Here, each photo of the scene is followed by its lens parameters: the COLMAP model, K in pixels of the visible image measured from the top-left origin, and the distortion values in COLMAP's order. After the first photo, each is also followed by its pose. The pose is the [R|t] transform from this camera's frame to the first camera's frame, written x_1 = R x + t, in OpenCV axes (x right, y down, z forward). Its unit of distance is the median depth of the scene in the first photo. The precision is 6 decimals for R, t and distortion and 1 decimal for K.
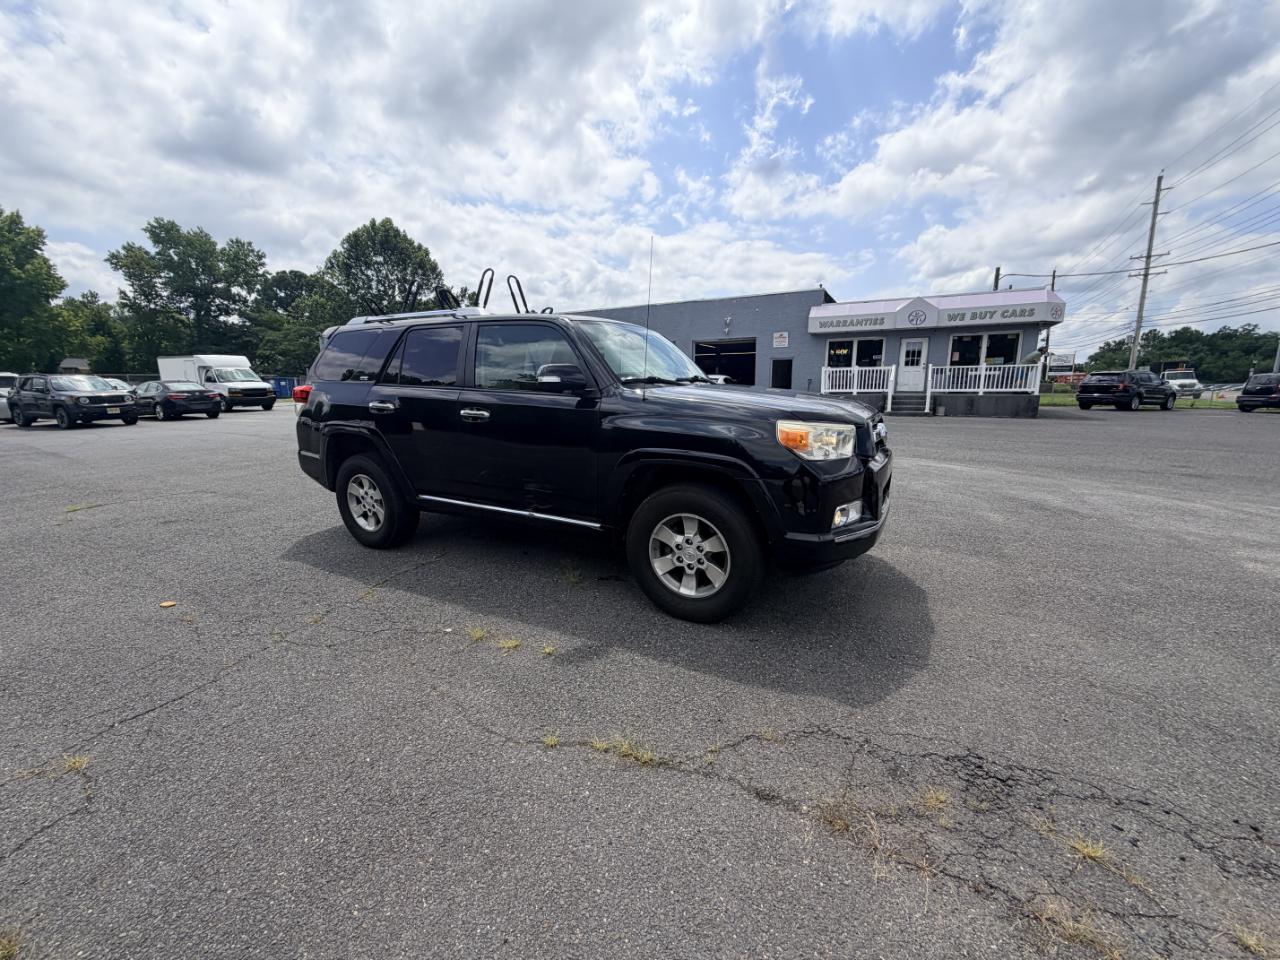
lens RADIAL K [[509.4, 0, 638.0], [0, 509.4, 481.9], [0, 0, 1]] dist [0.000199, -0.000062]
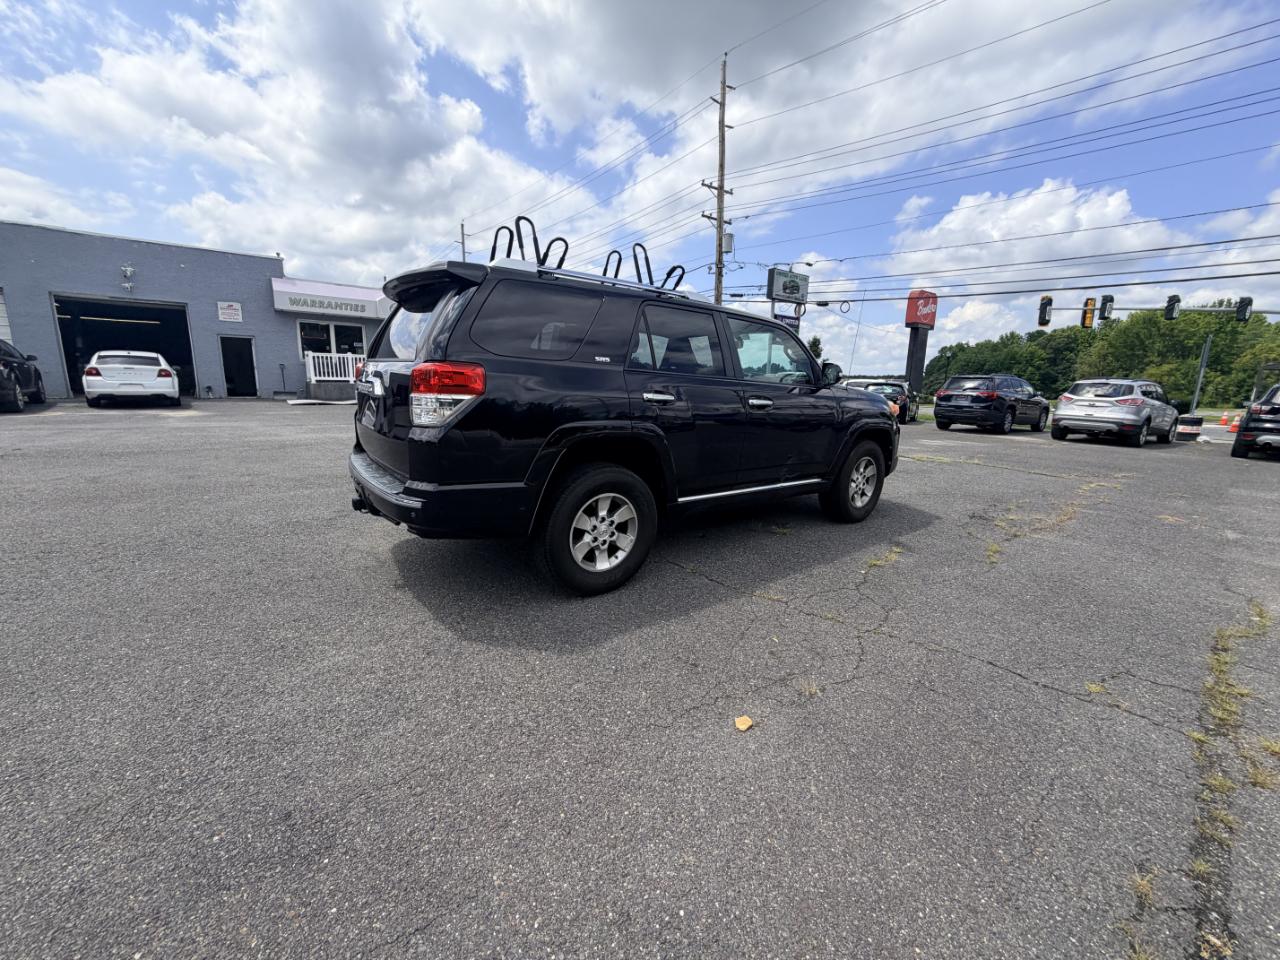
lens RADIAL K [[509.4, 0, 638.6], [0, 509.4, 476.3], [0, 0, 1]] dist [0.000199, -0.000062]
pose [[0.399688, -0.152842, 0.903819, -0.265333], [0.143235, 0.984303, 0.103110, -0.023955], [-0.905391, 0.088247, 0.415306, 0.148836]]
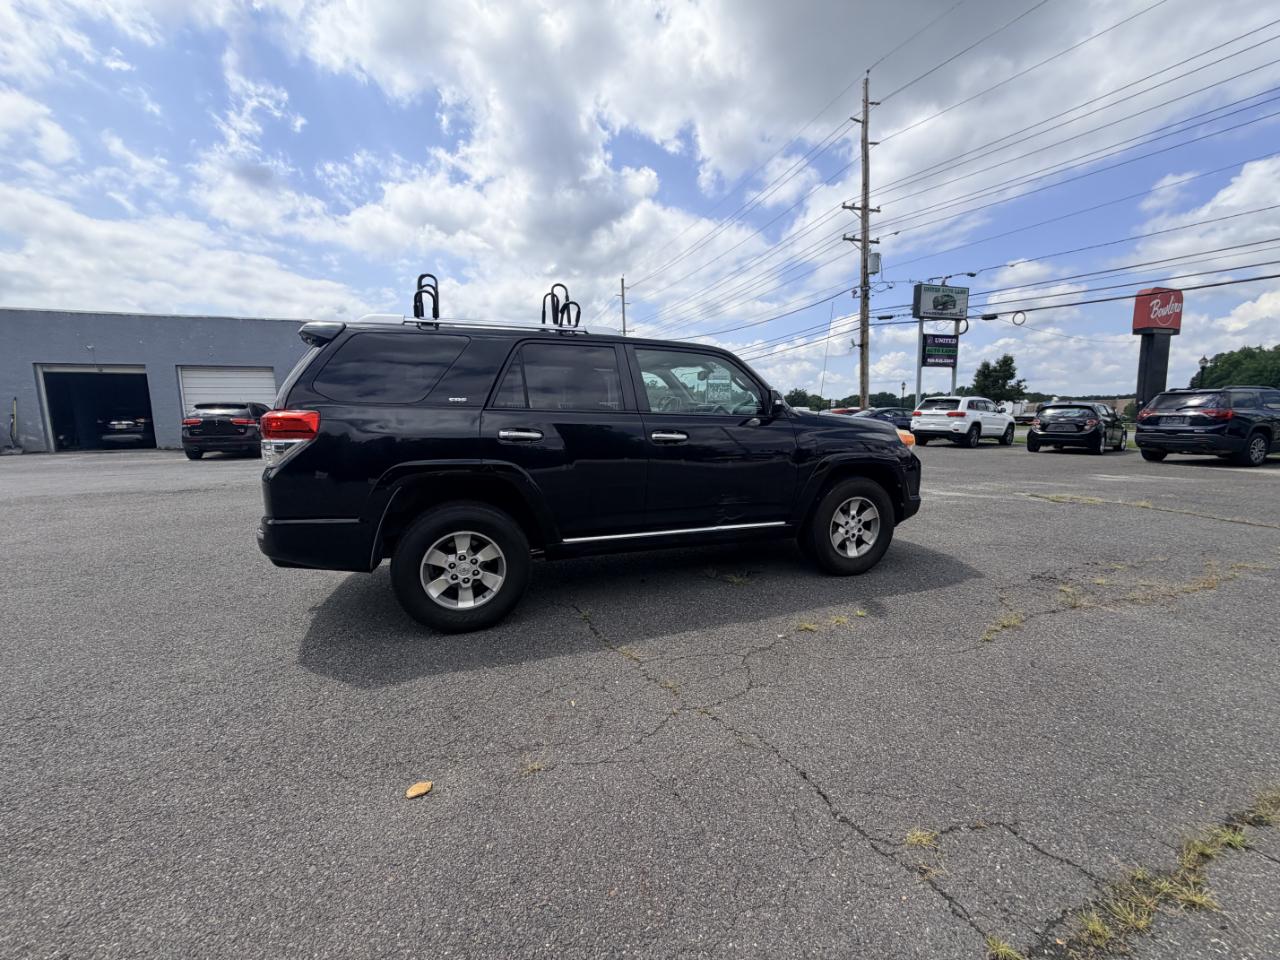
lens RADIAL K [[509.4, 0, 639.0], [0, 509.4, 476.7], [0, 0, 1]] dist [0.000199, -0.000062]
pose [[0.667669, -0.091203, 0.738851, -0.204598], [0.148885, 0.988776, -0.012487, -0.010105], [-0.729419, 0.118341, 0.673753, 0.072136]]
